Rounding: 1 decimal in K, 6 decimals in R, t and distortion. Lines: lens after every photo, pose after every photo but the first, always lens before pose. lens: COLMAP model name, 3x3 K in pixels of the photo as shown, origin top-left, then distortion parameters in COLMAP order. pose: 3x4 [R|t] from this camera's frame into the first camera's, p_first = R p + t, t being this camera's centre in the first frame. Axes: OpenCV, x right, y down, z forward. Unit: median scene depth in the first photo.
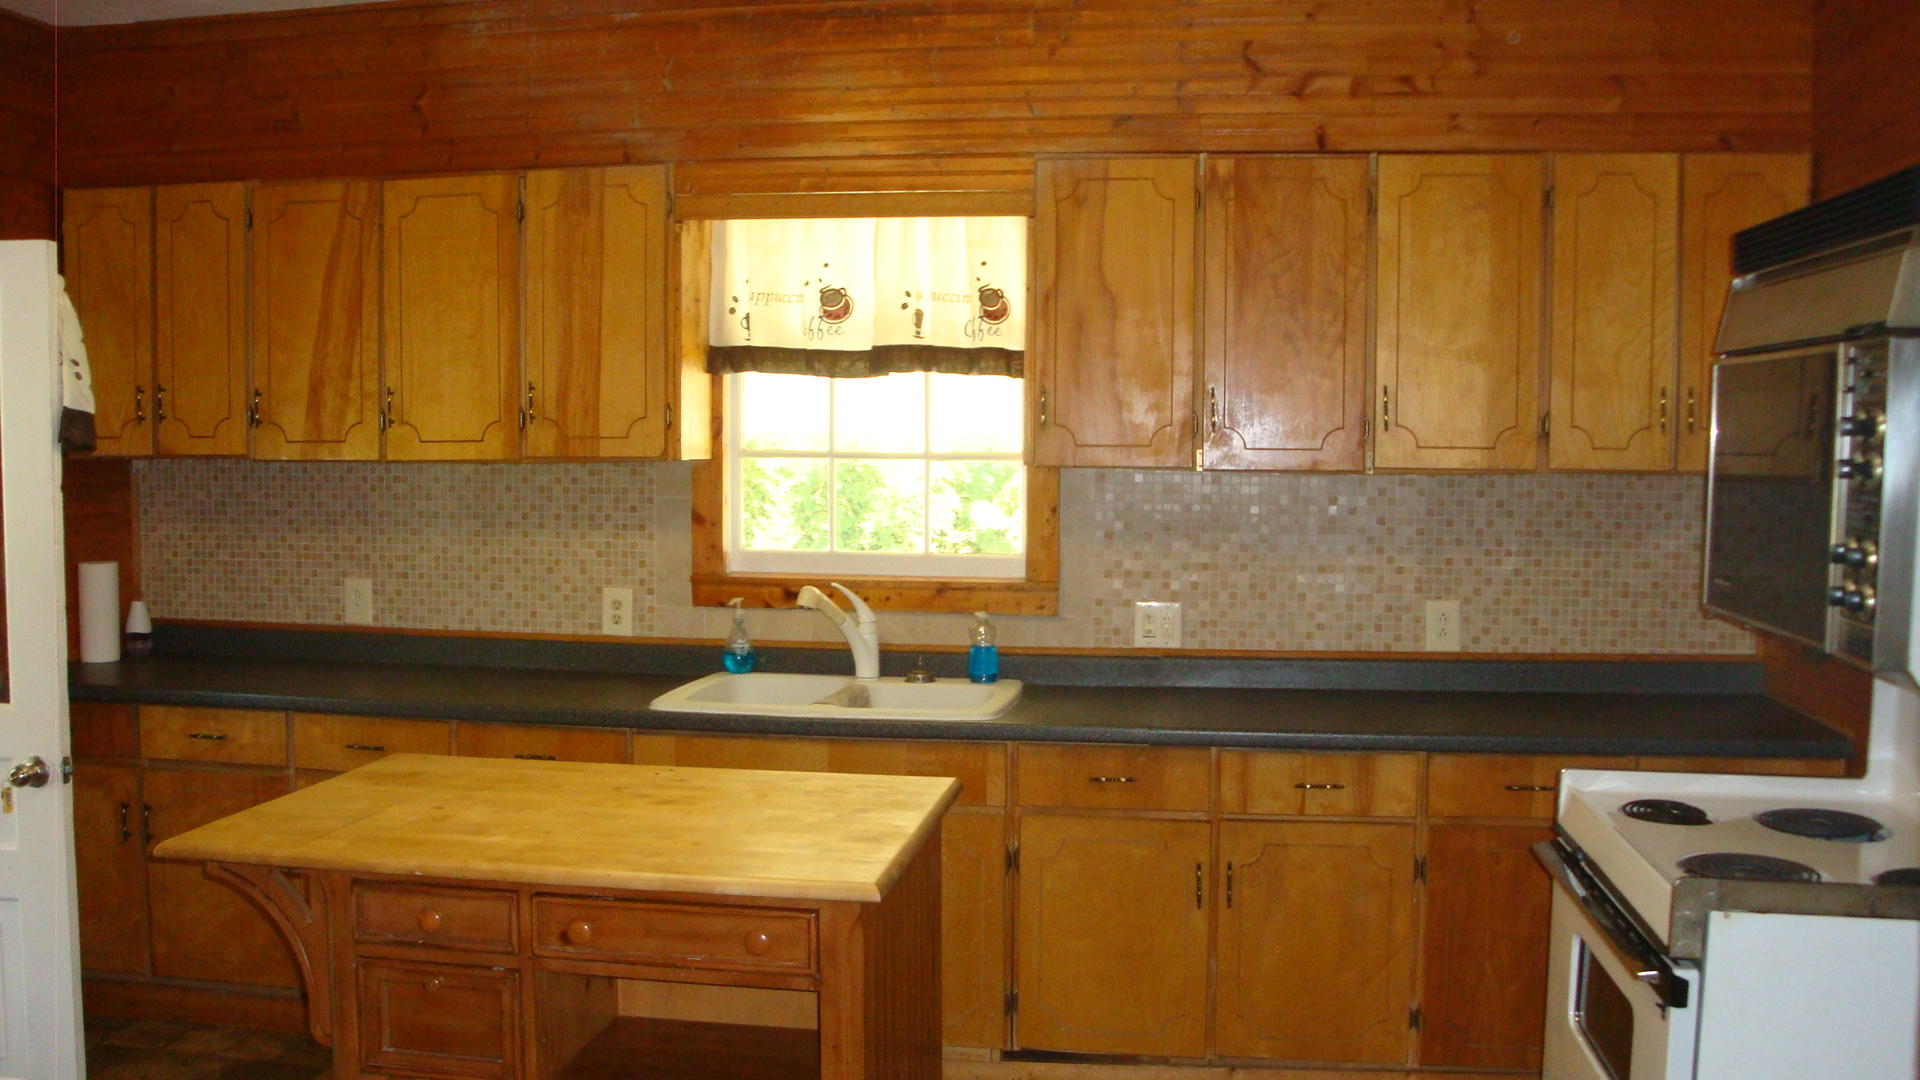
lens RADIAL K [[1594.0, 0, 960.0], [0, 1594.0, 540.0], [0, 0, 1]] dist [-0.161863, 0.146194]
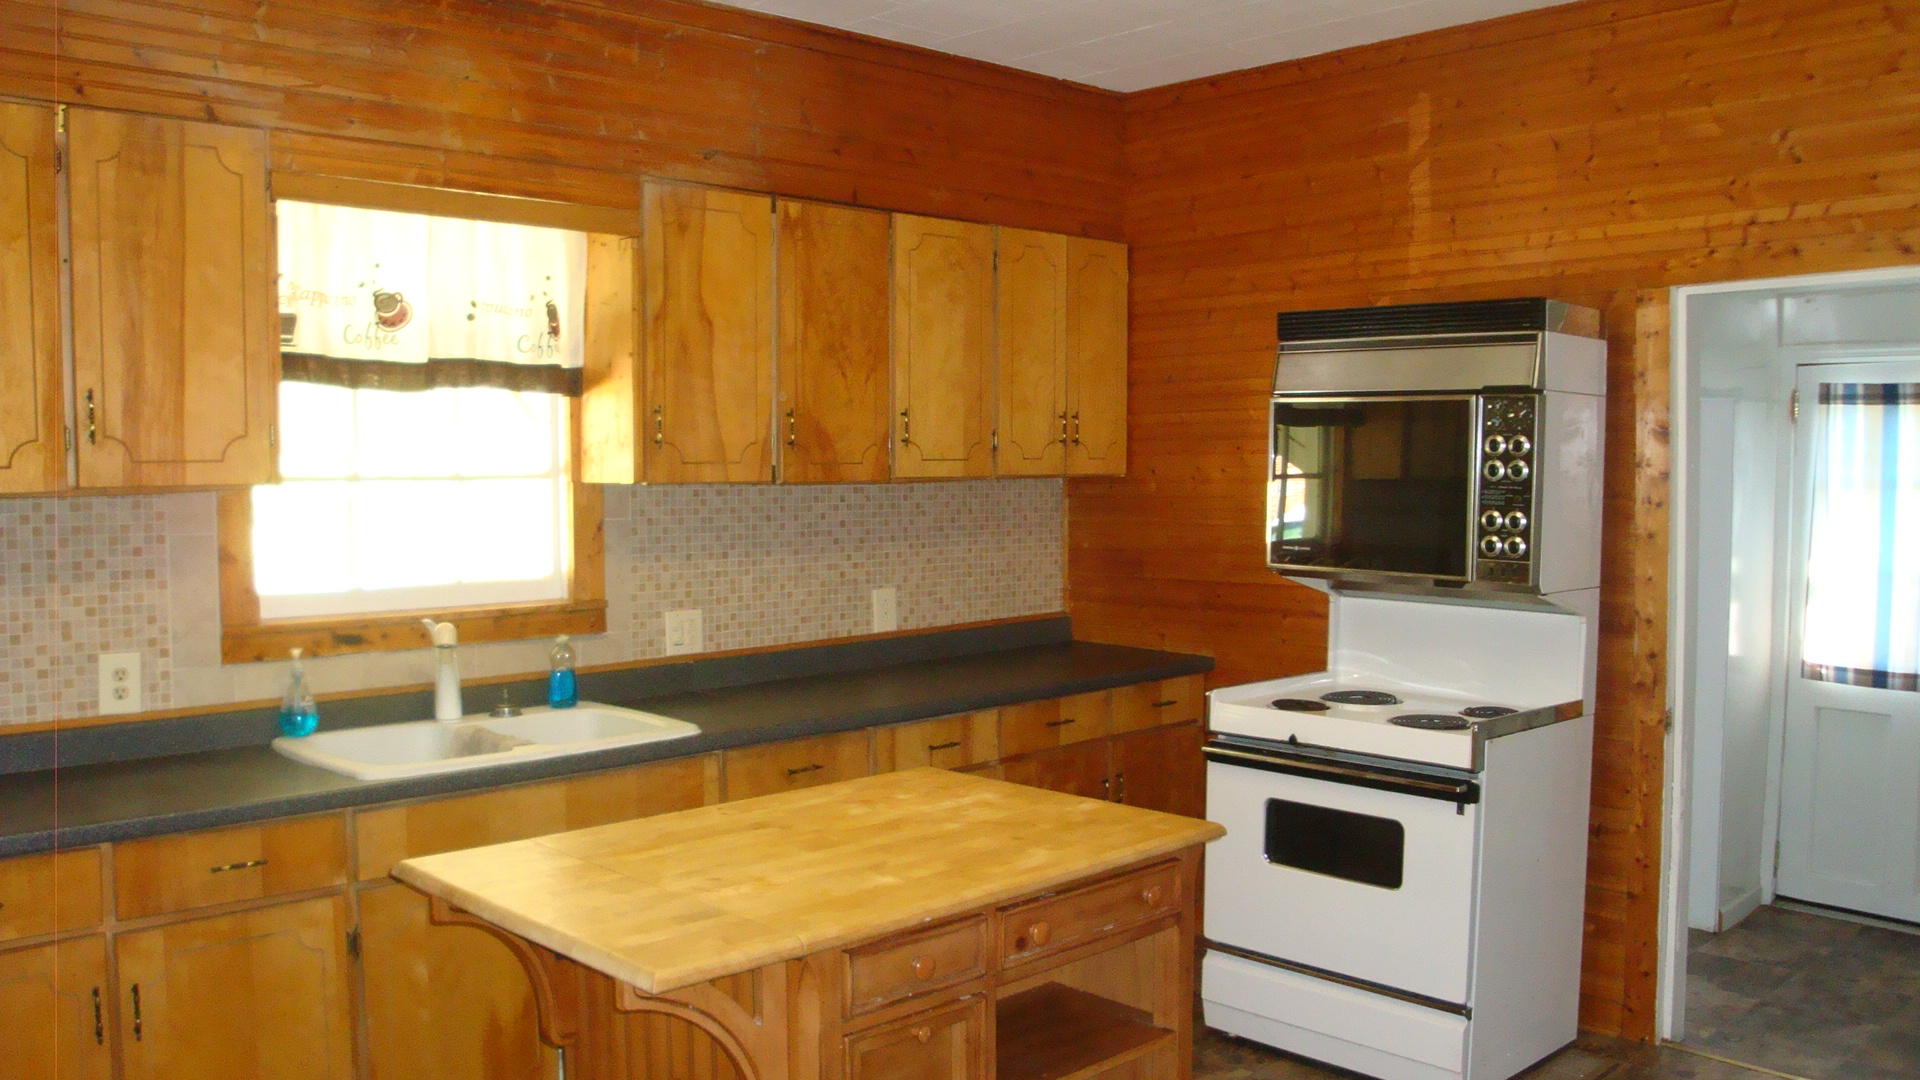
lens RADIAL K [[1594.0, 0, 960.0], [0, 1594.0, 540.0], [0, 0, 1]] dist [-0.161863, 0.146194]
pose [[0.608422, -0.050117, 0.792029, -0.599196], [0.055381, 0.998252, 0.020624, -0.019491], [-0.791679, 0.031315, 0.610135, 0.215306]]
